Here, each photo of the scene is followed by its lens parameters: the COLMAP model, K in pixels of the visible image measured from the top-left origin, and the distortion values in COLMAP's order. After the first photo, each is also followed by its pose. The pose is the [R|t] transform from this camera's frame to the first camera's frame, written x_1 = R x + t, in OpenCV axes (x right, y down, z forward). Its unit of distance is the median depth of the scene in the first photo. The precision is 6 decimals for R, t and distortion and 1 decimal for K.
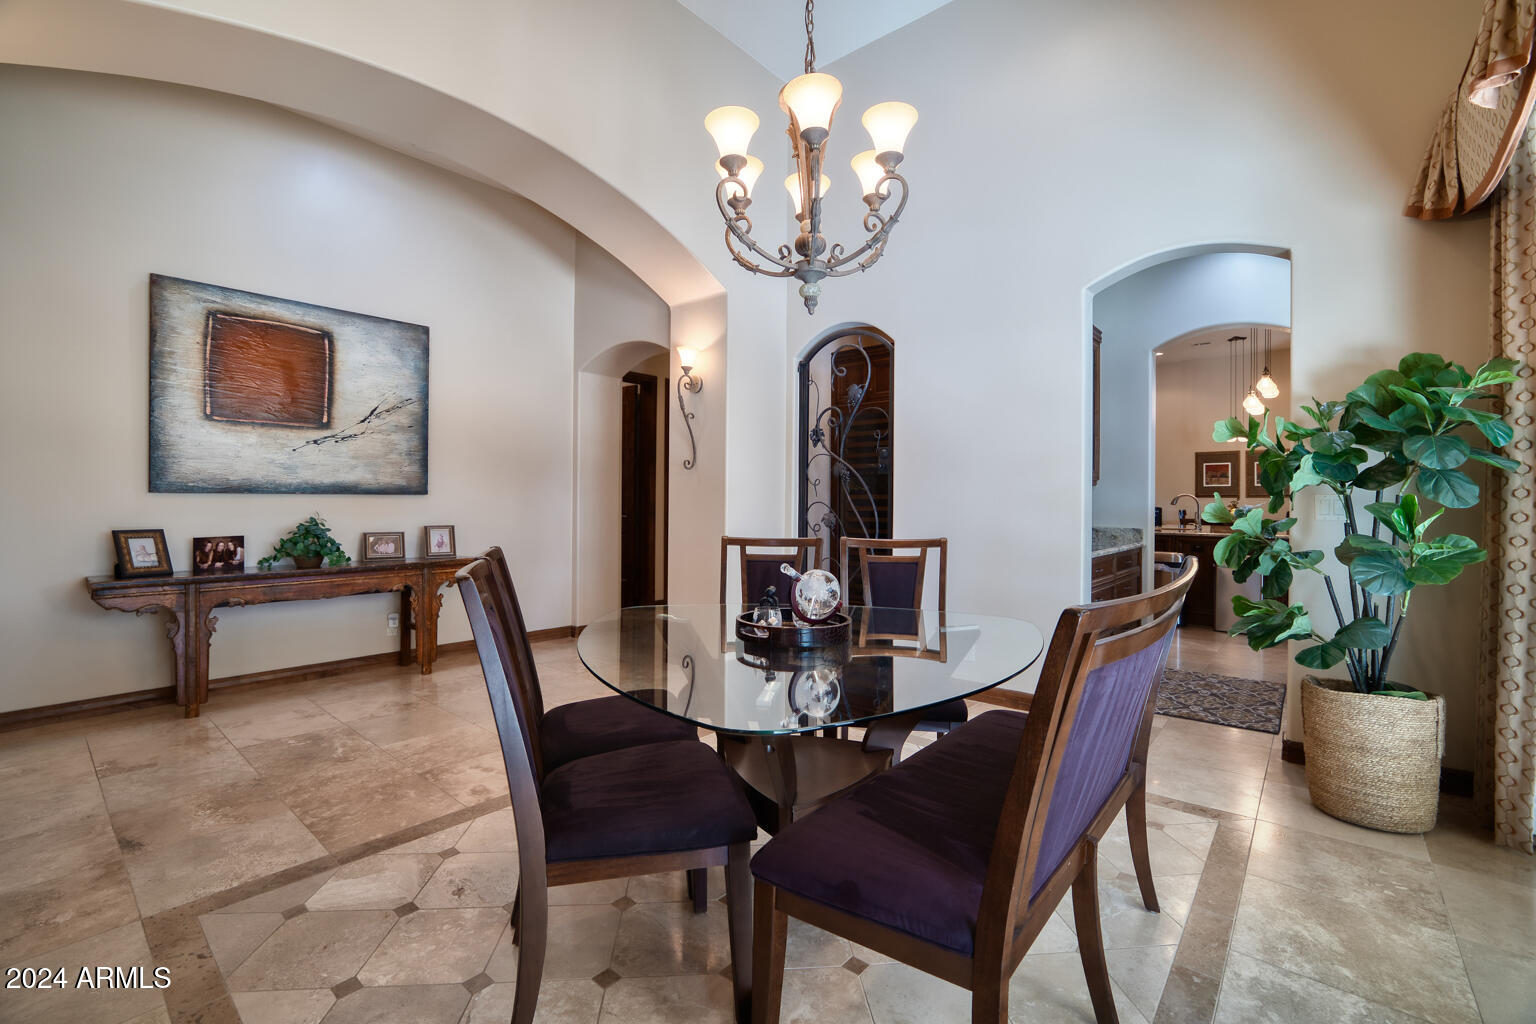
lens RADIAL K [[659.1, 0, 764.4], [0, 659.1, 510.3], [0, 0, 1]] dist [-0.017058, 0.000093]
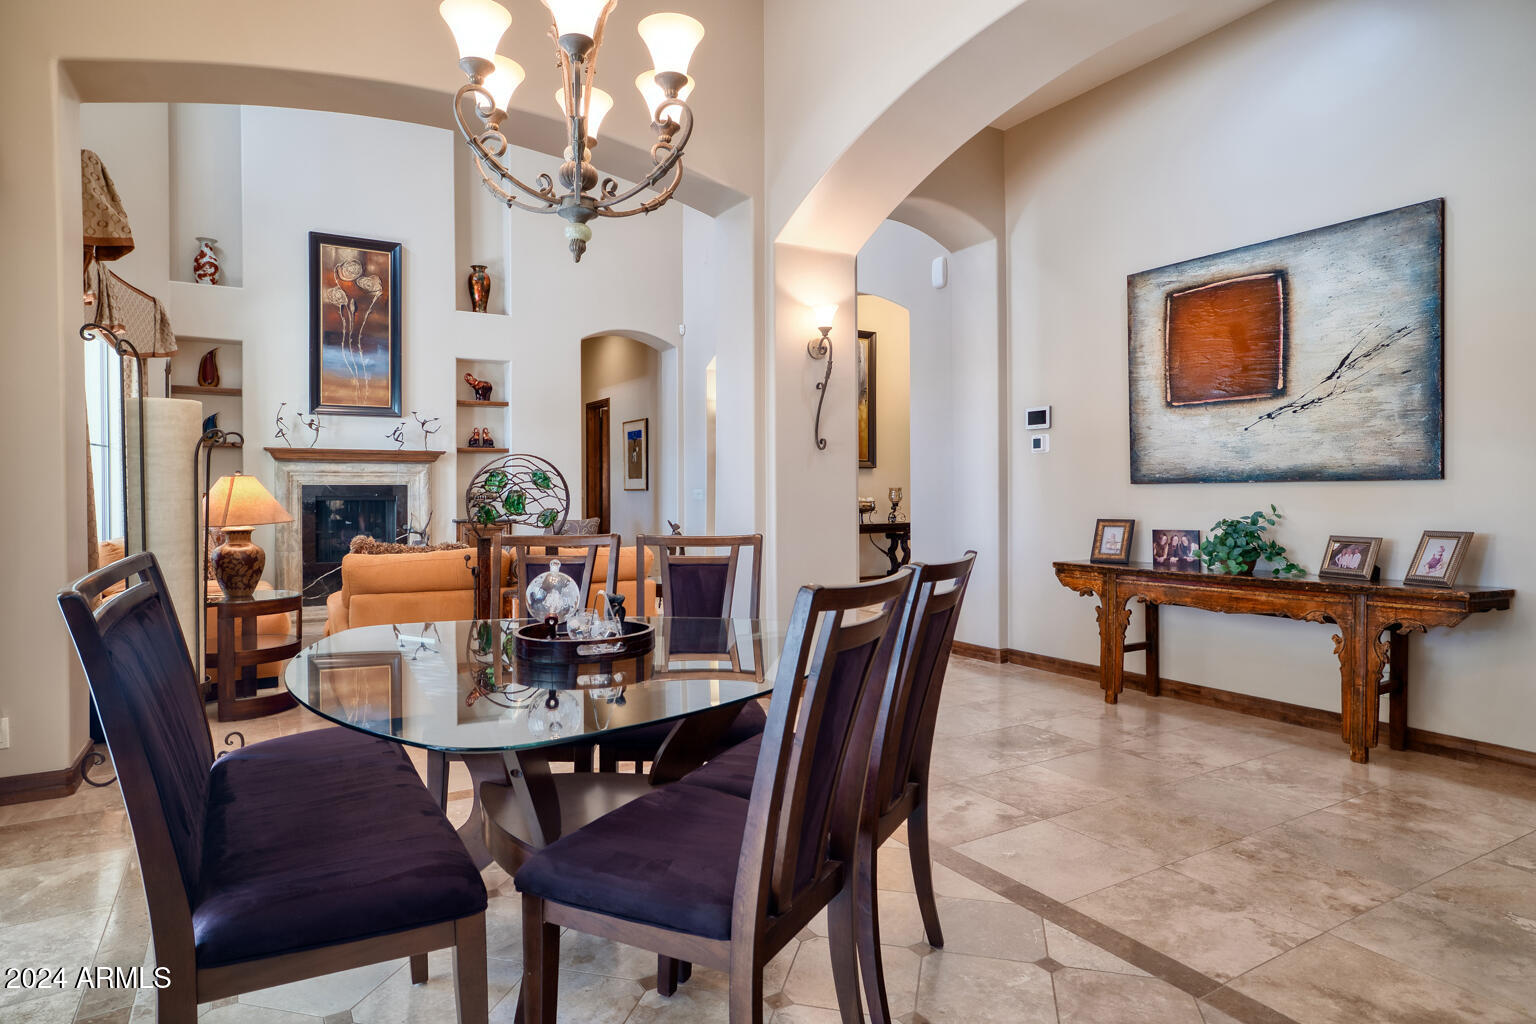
lens RADIAL K [[874.6, 0, 764.9], [0, 874.6, 502.6], [0, 0, 1]] dist [-0.001876, -0.000720]
pose [[-0.310804, 0.008849, -0.950433, 0.497995], [-0.005535, 0.999923, 0.011120, -0.008937], [0.950458, 0.008717, -0.310731, 0.753378]]
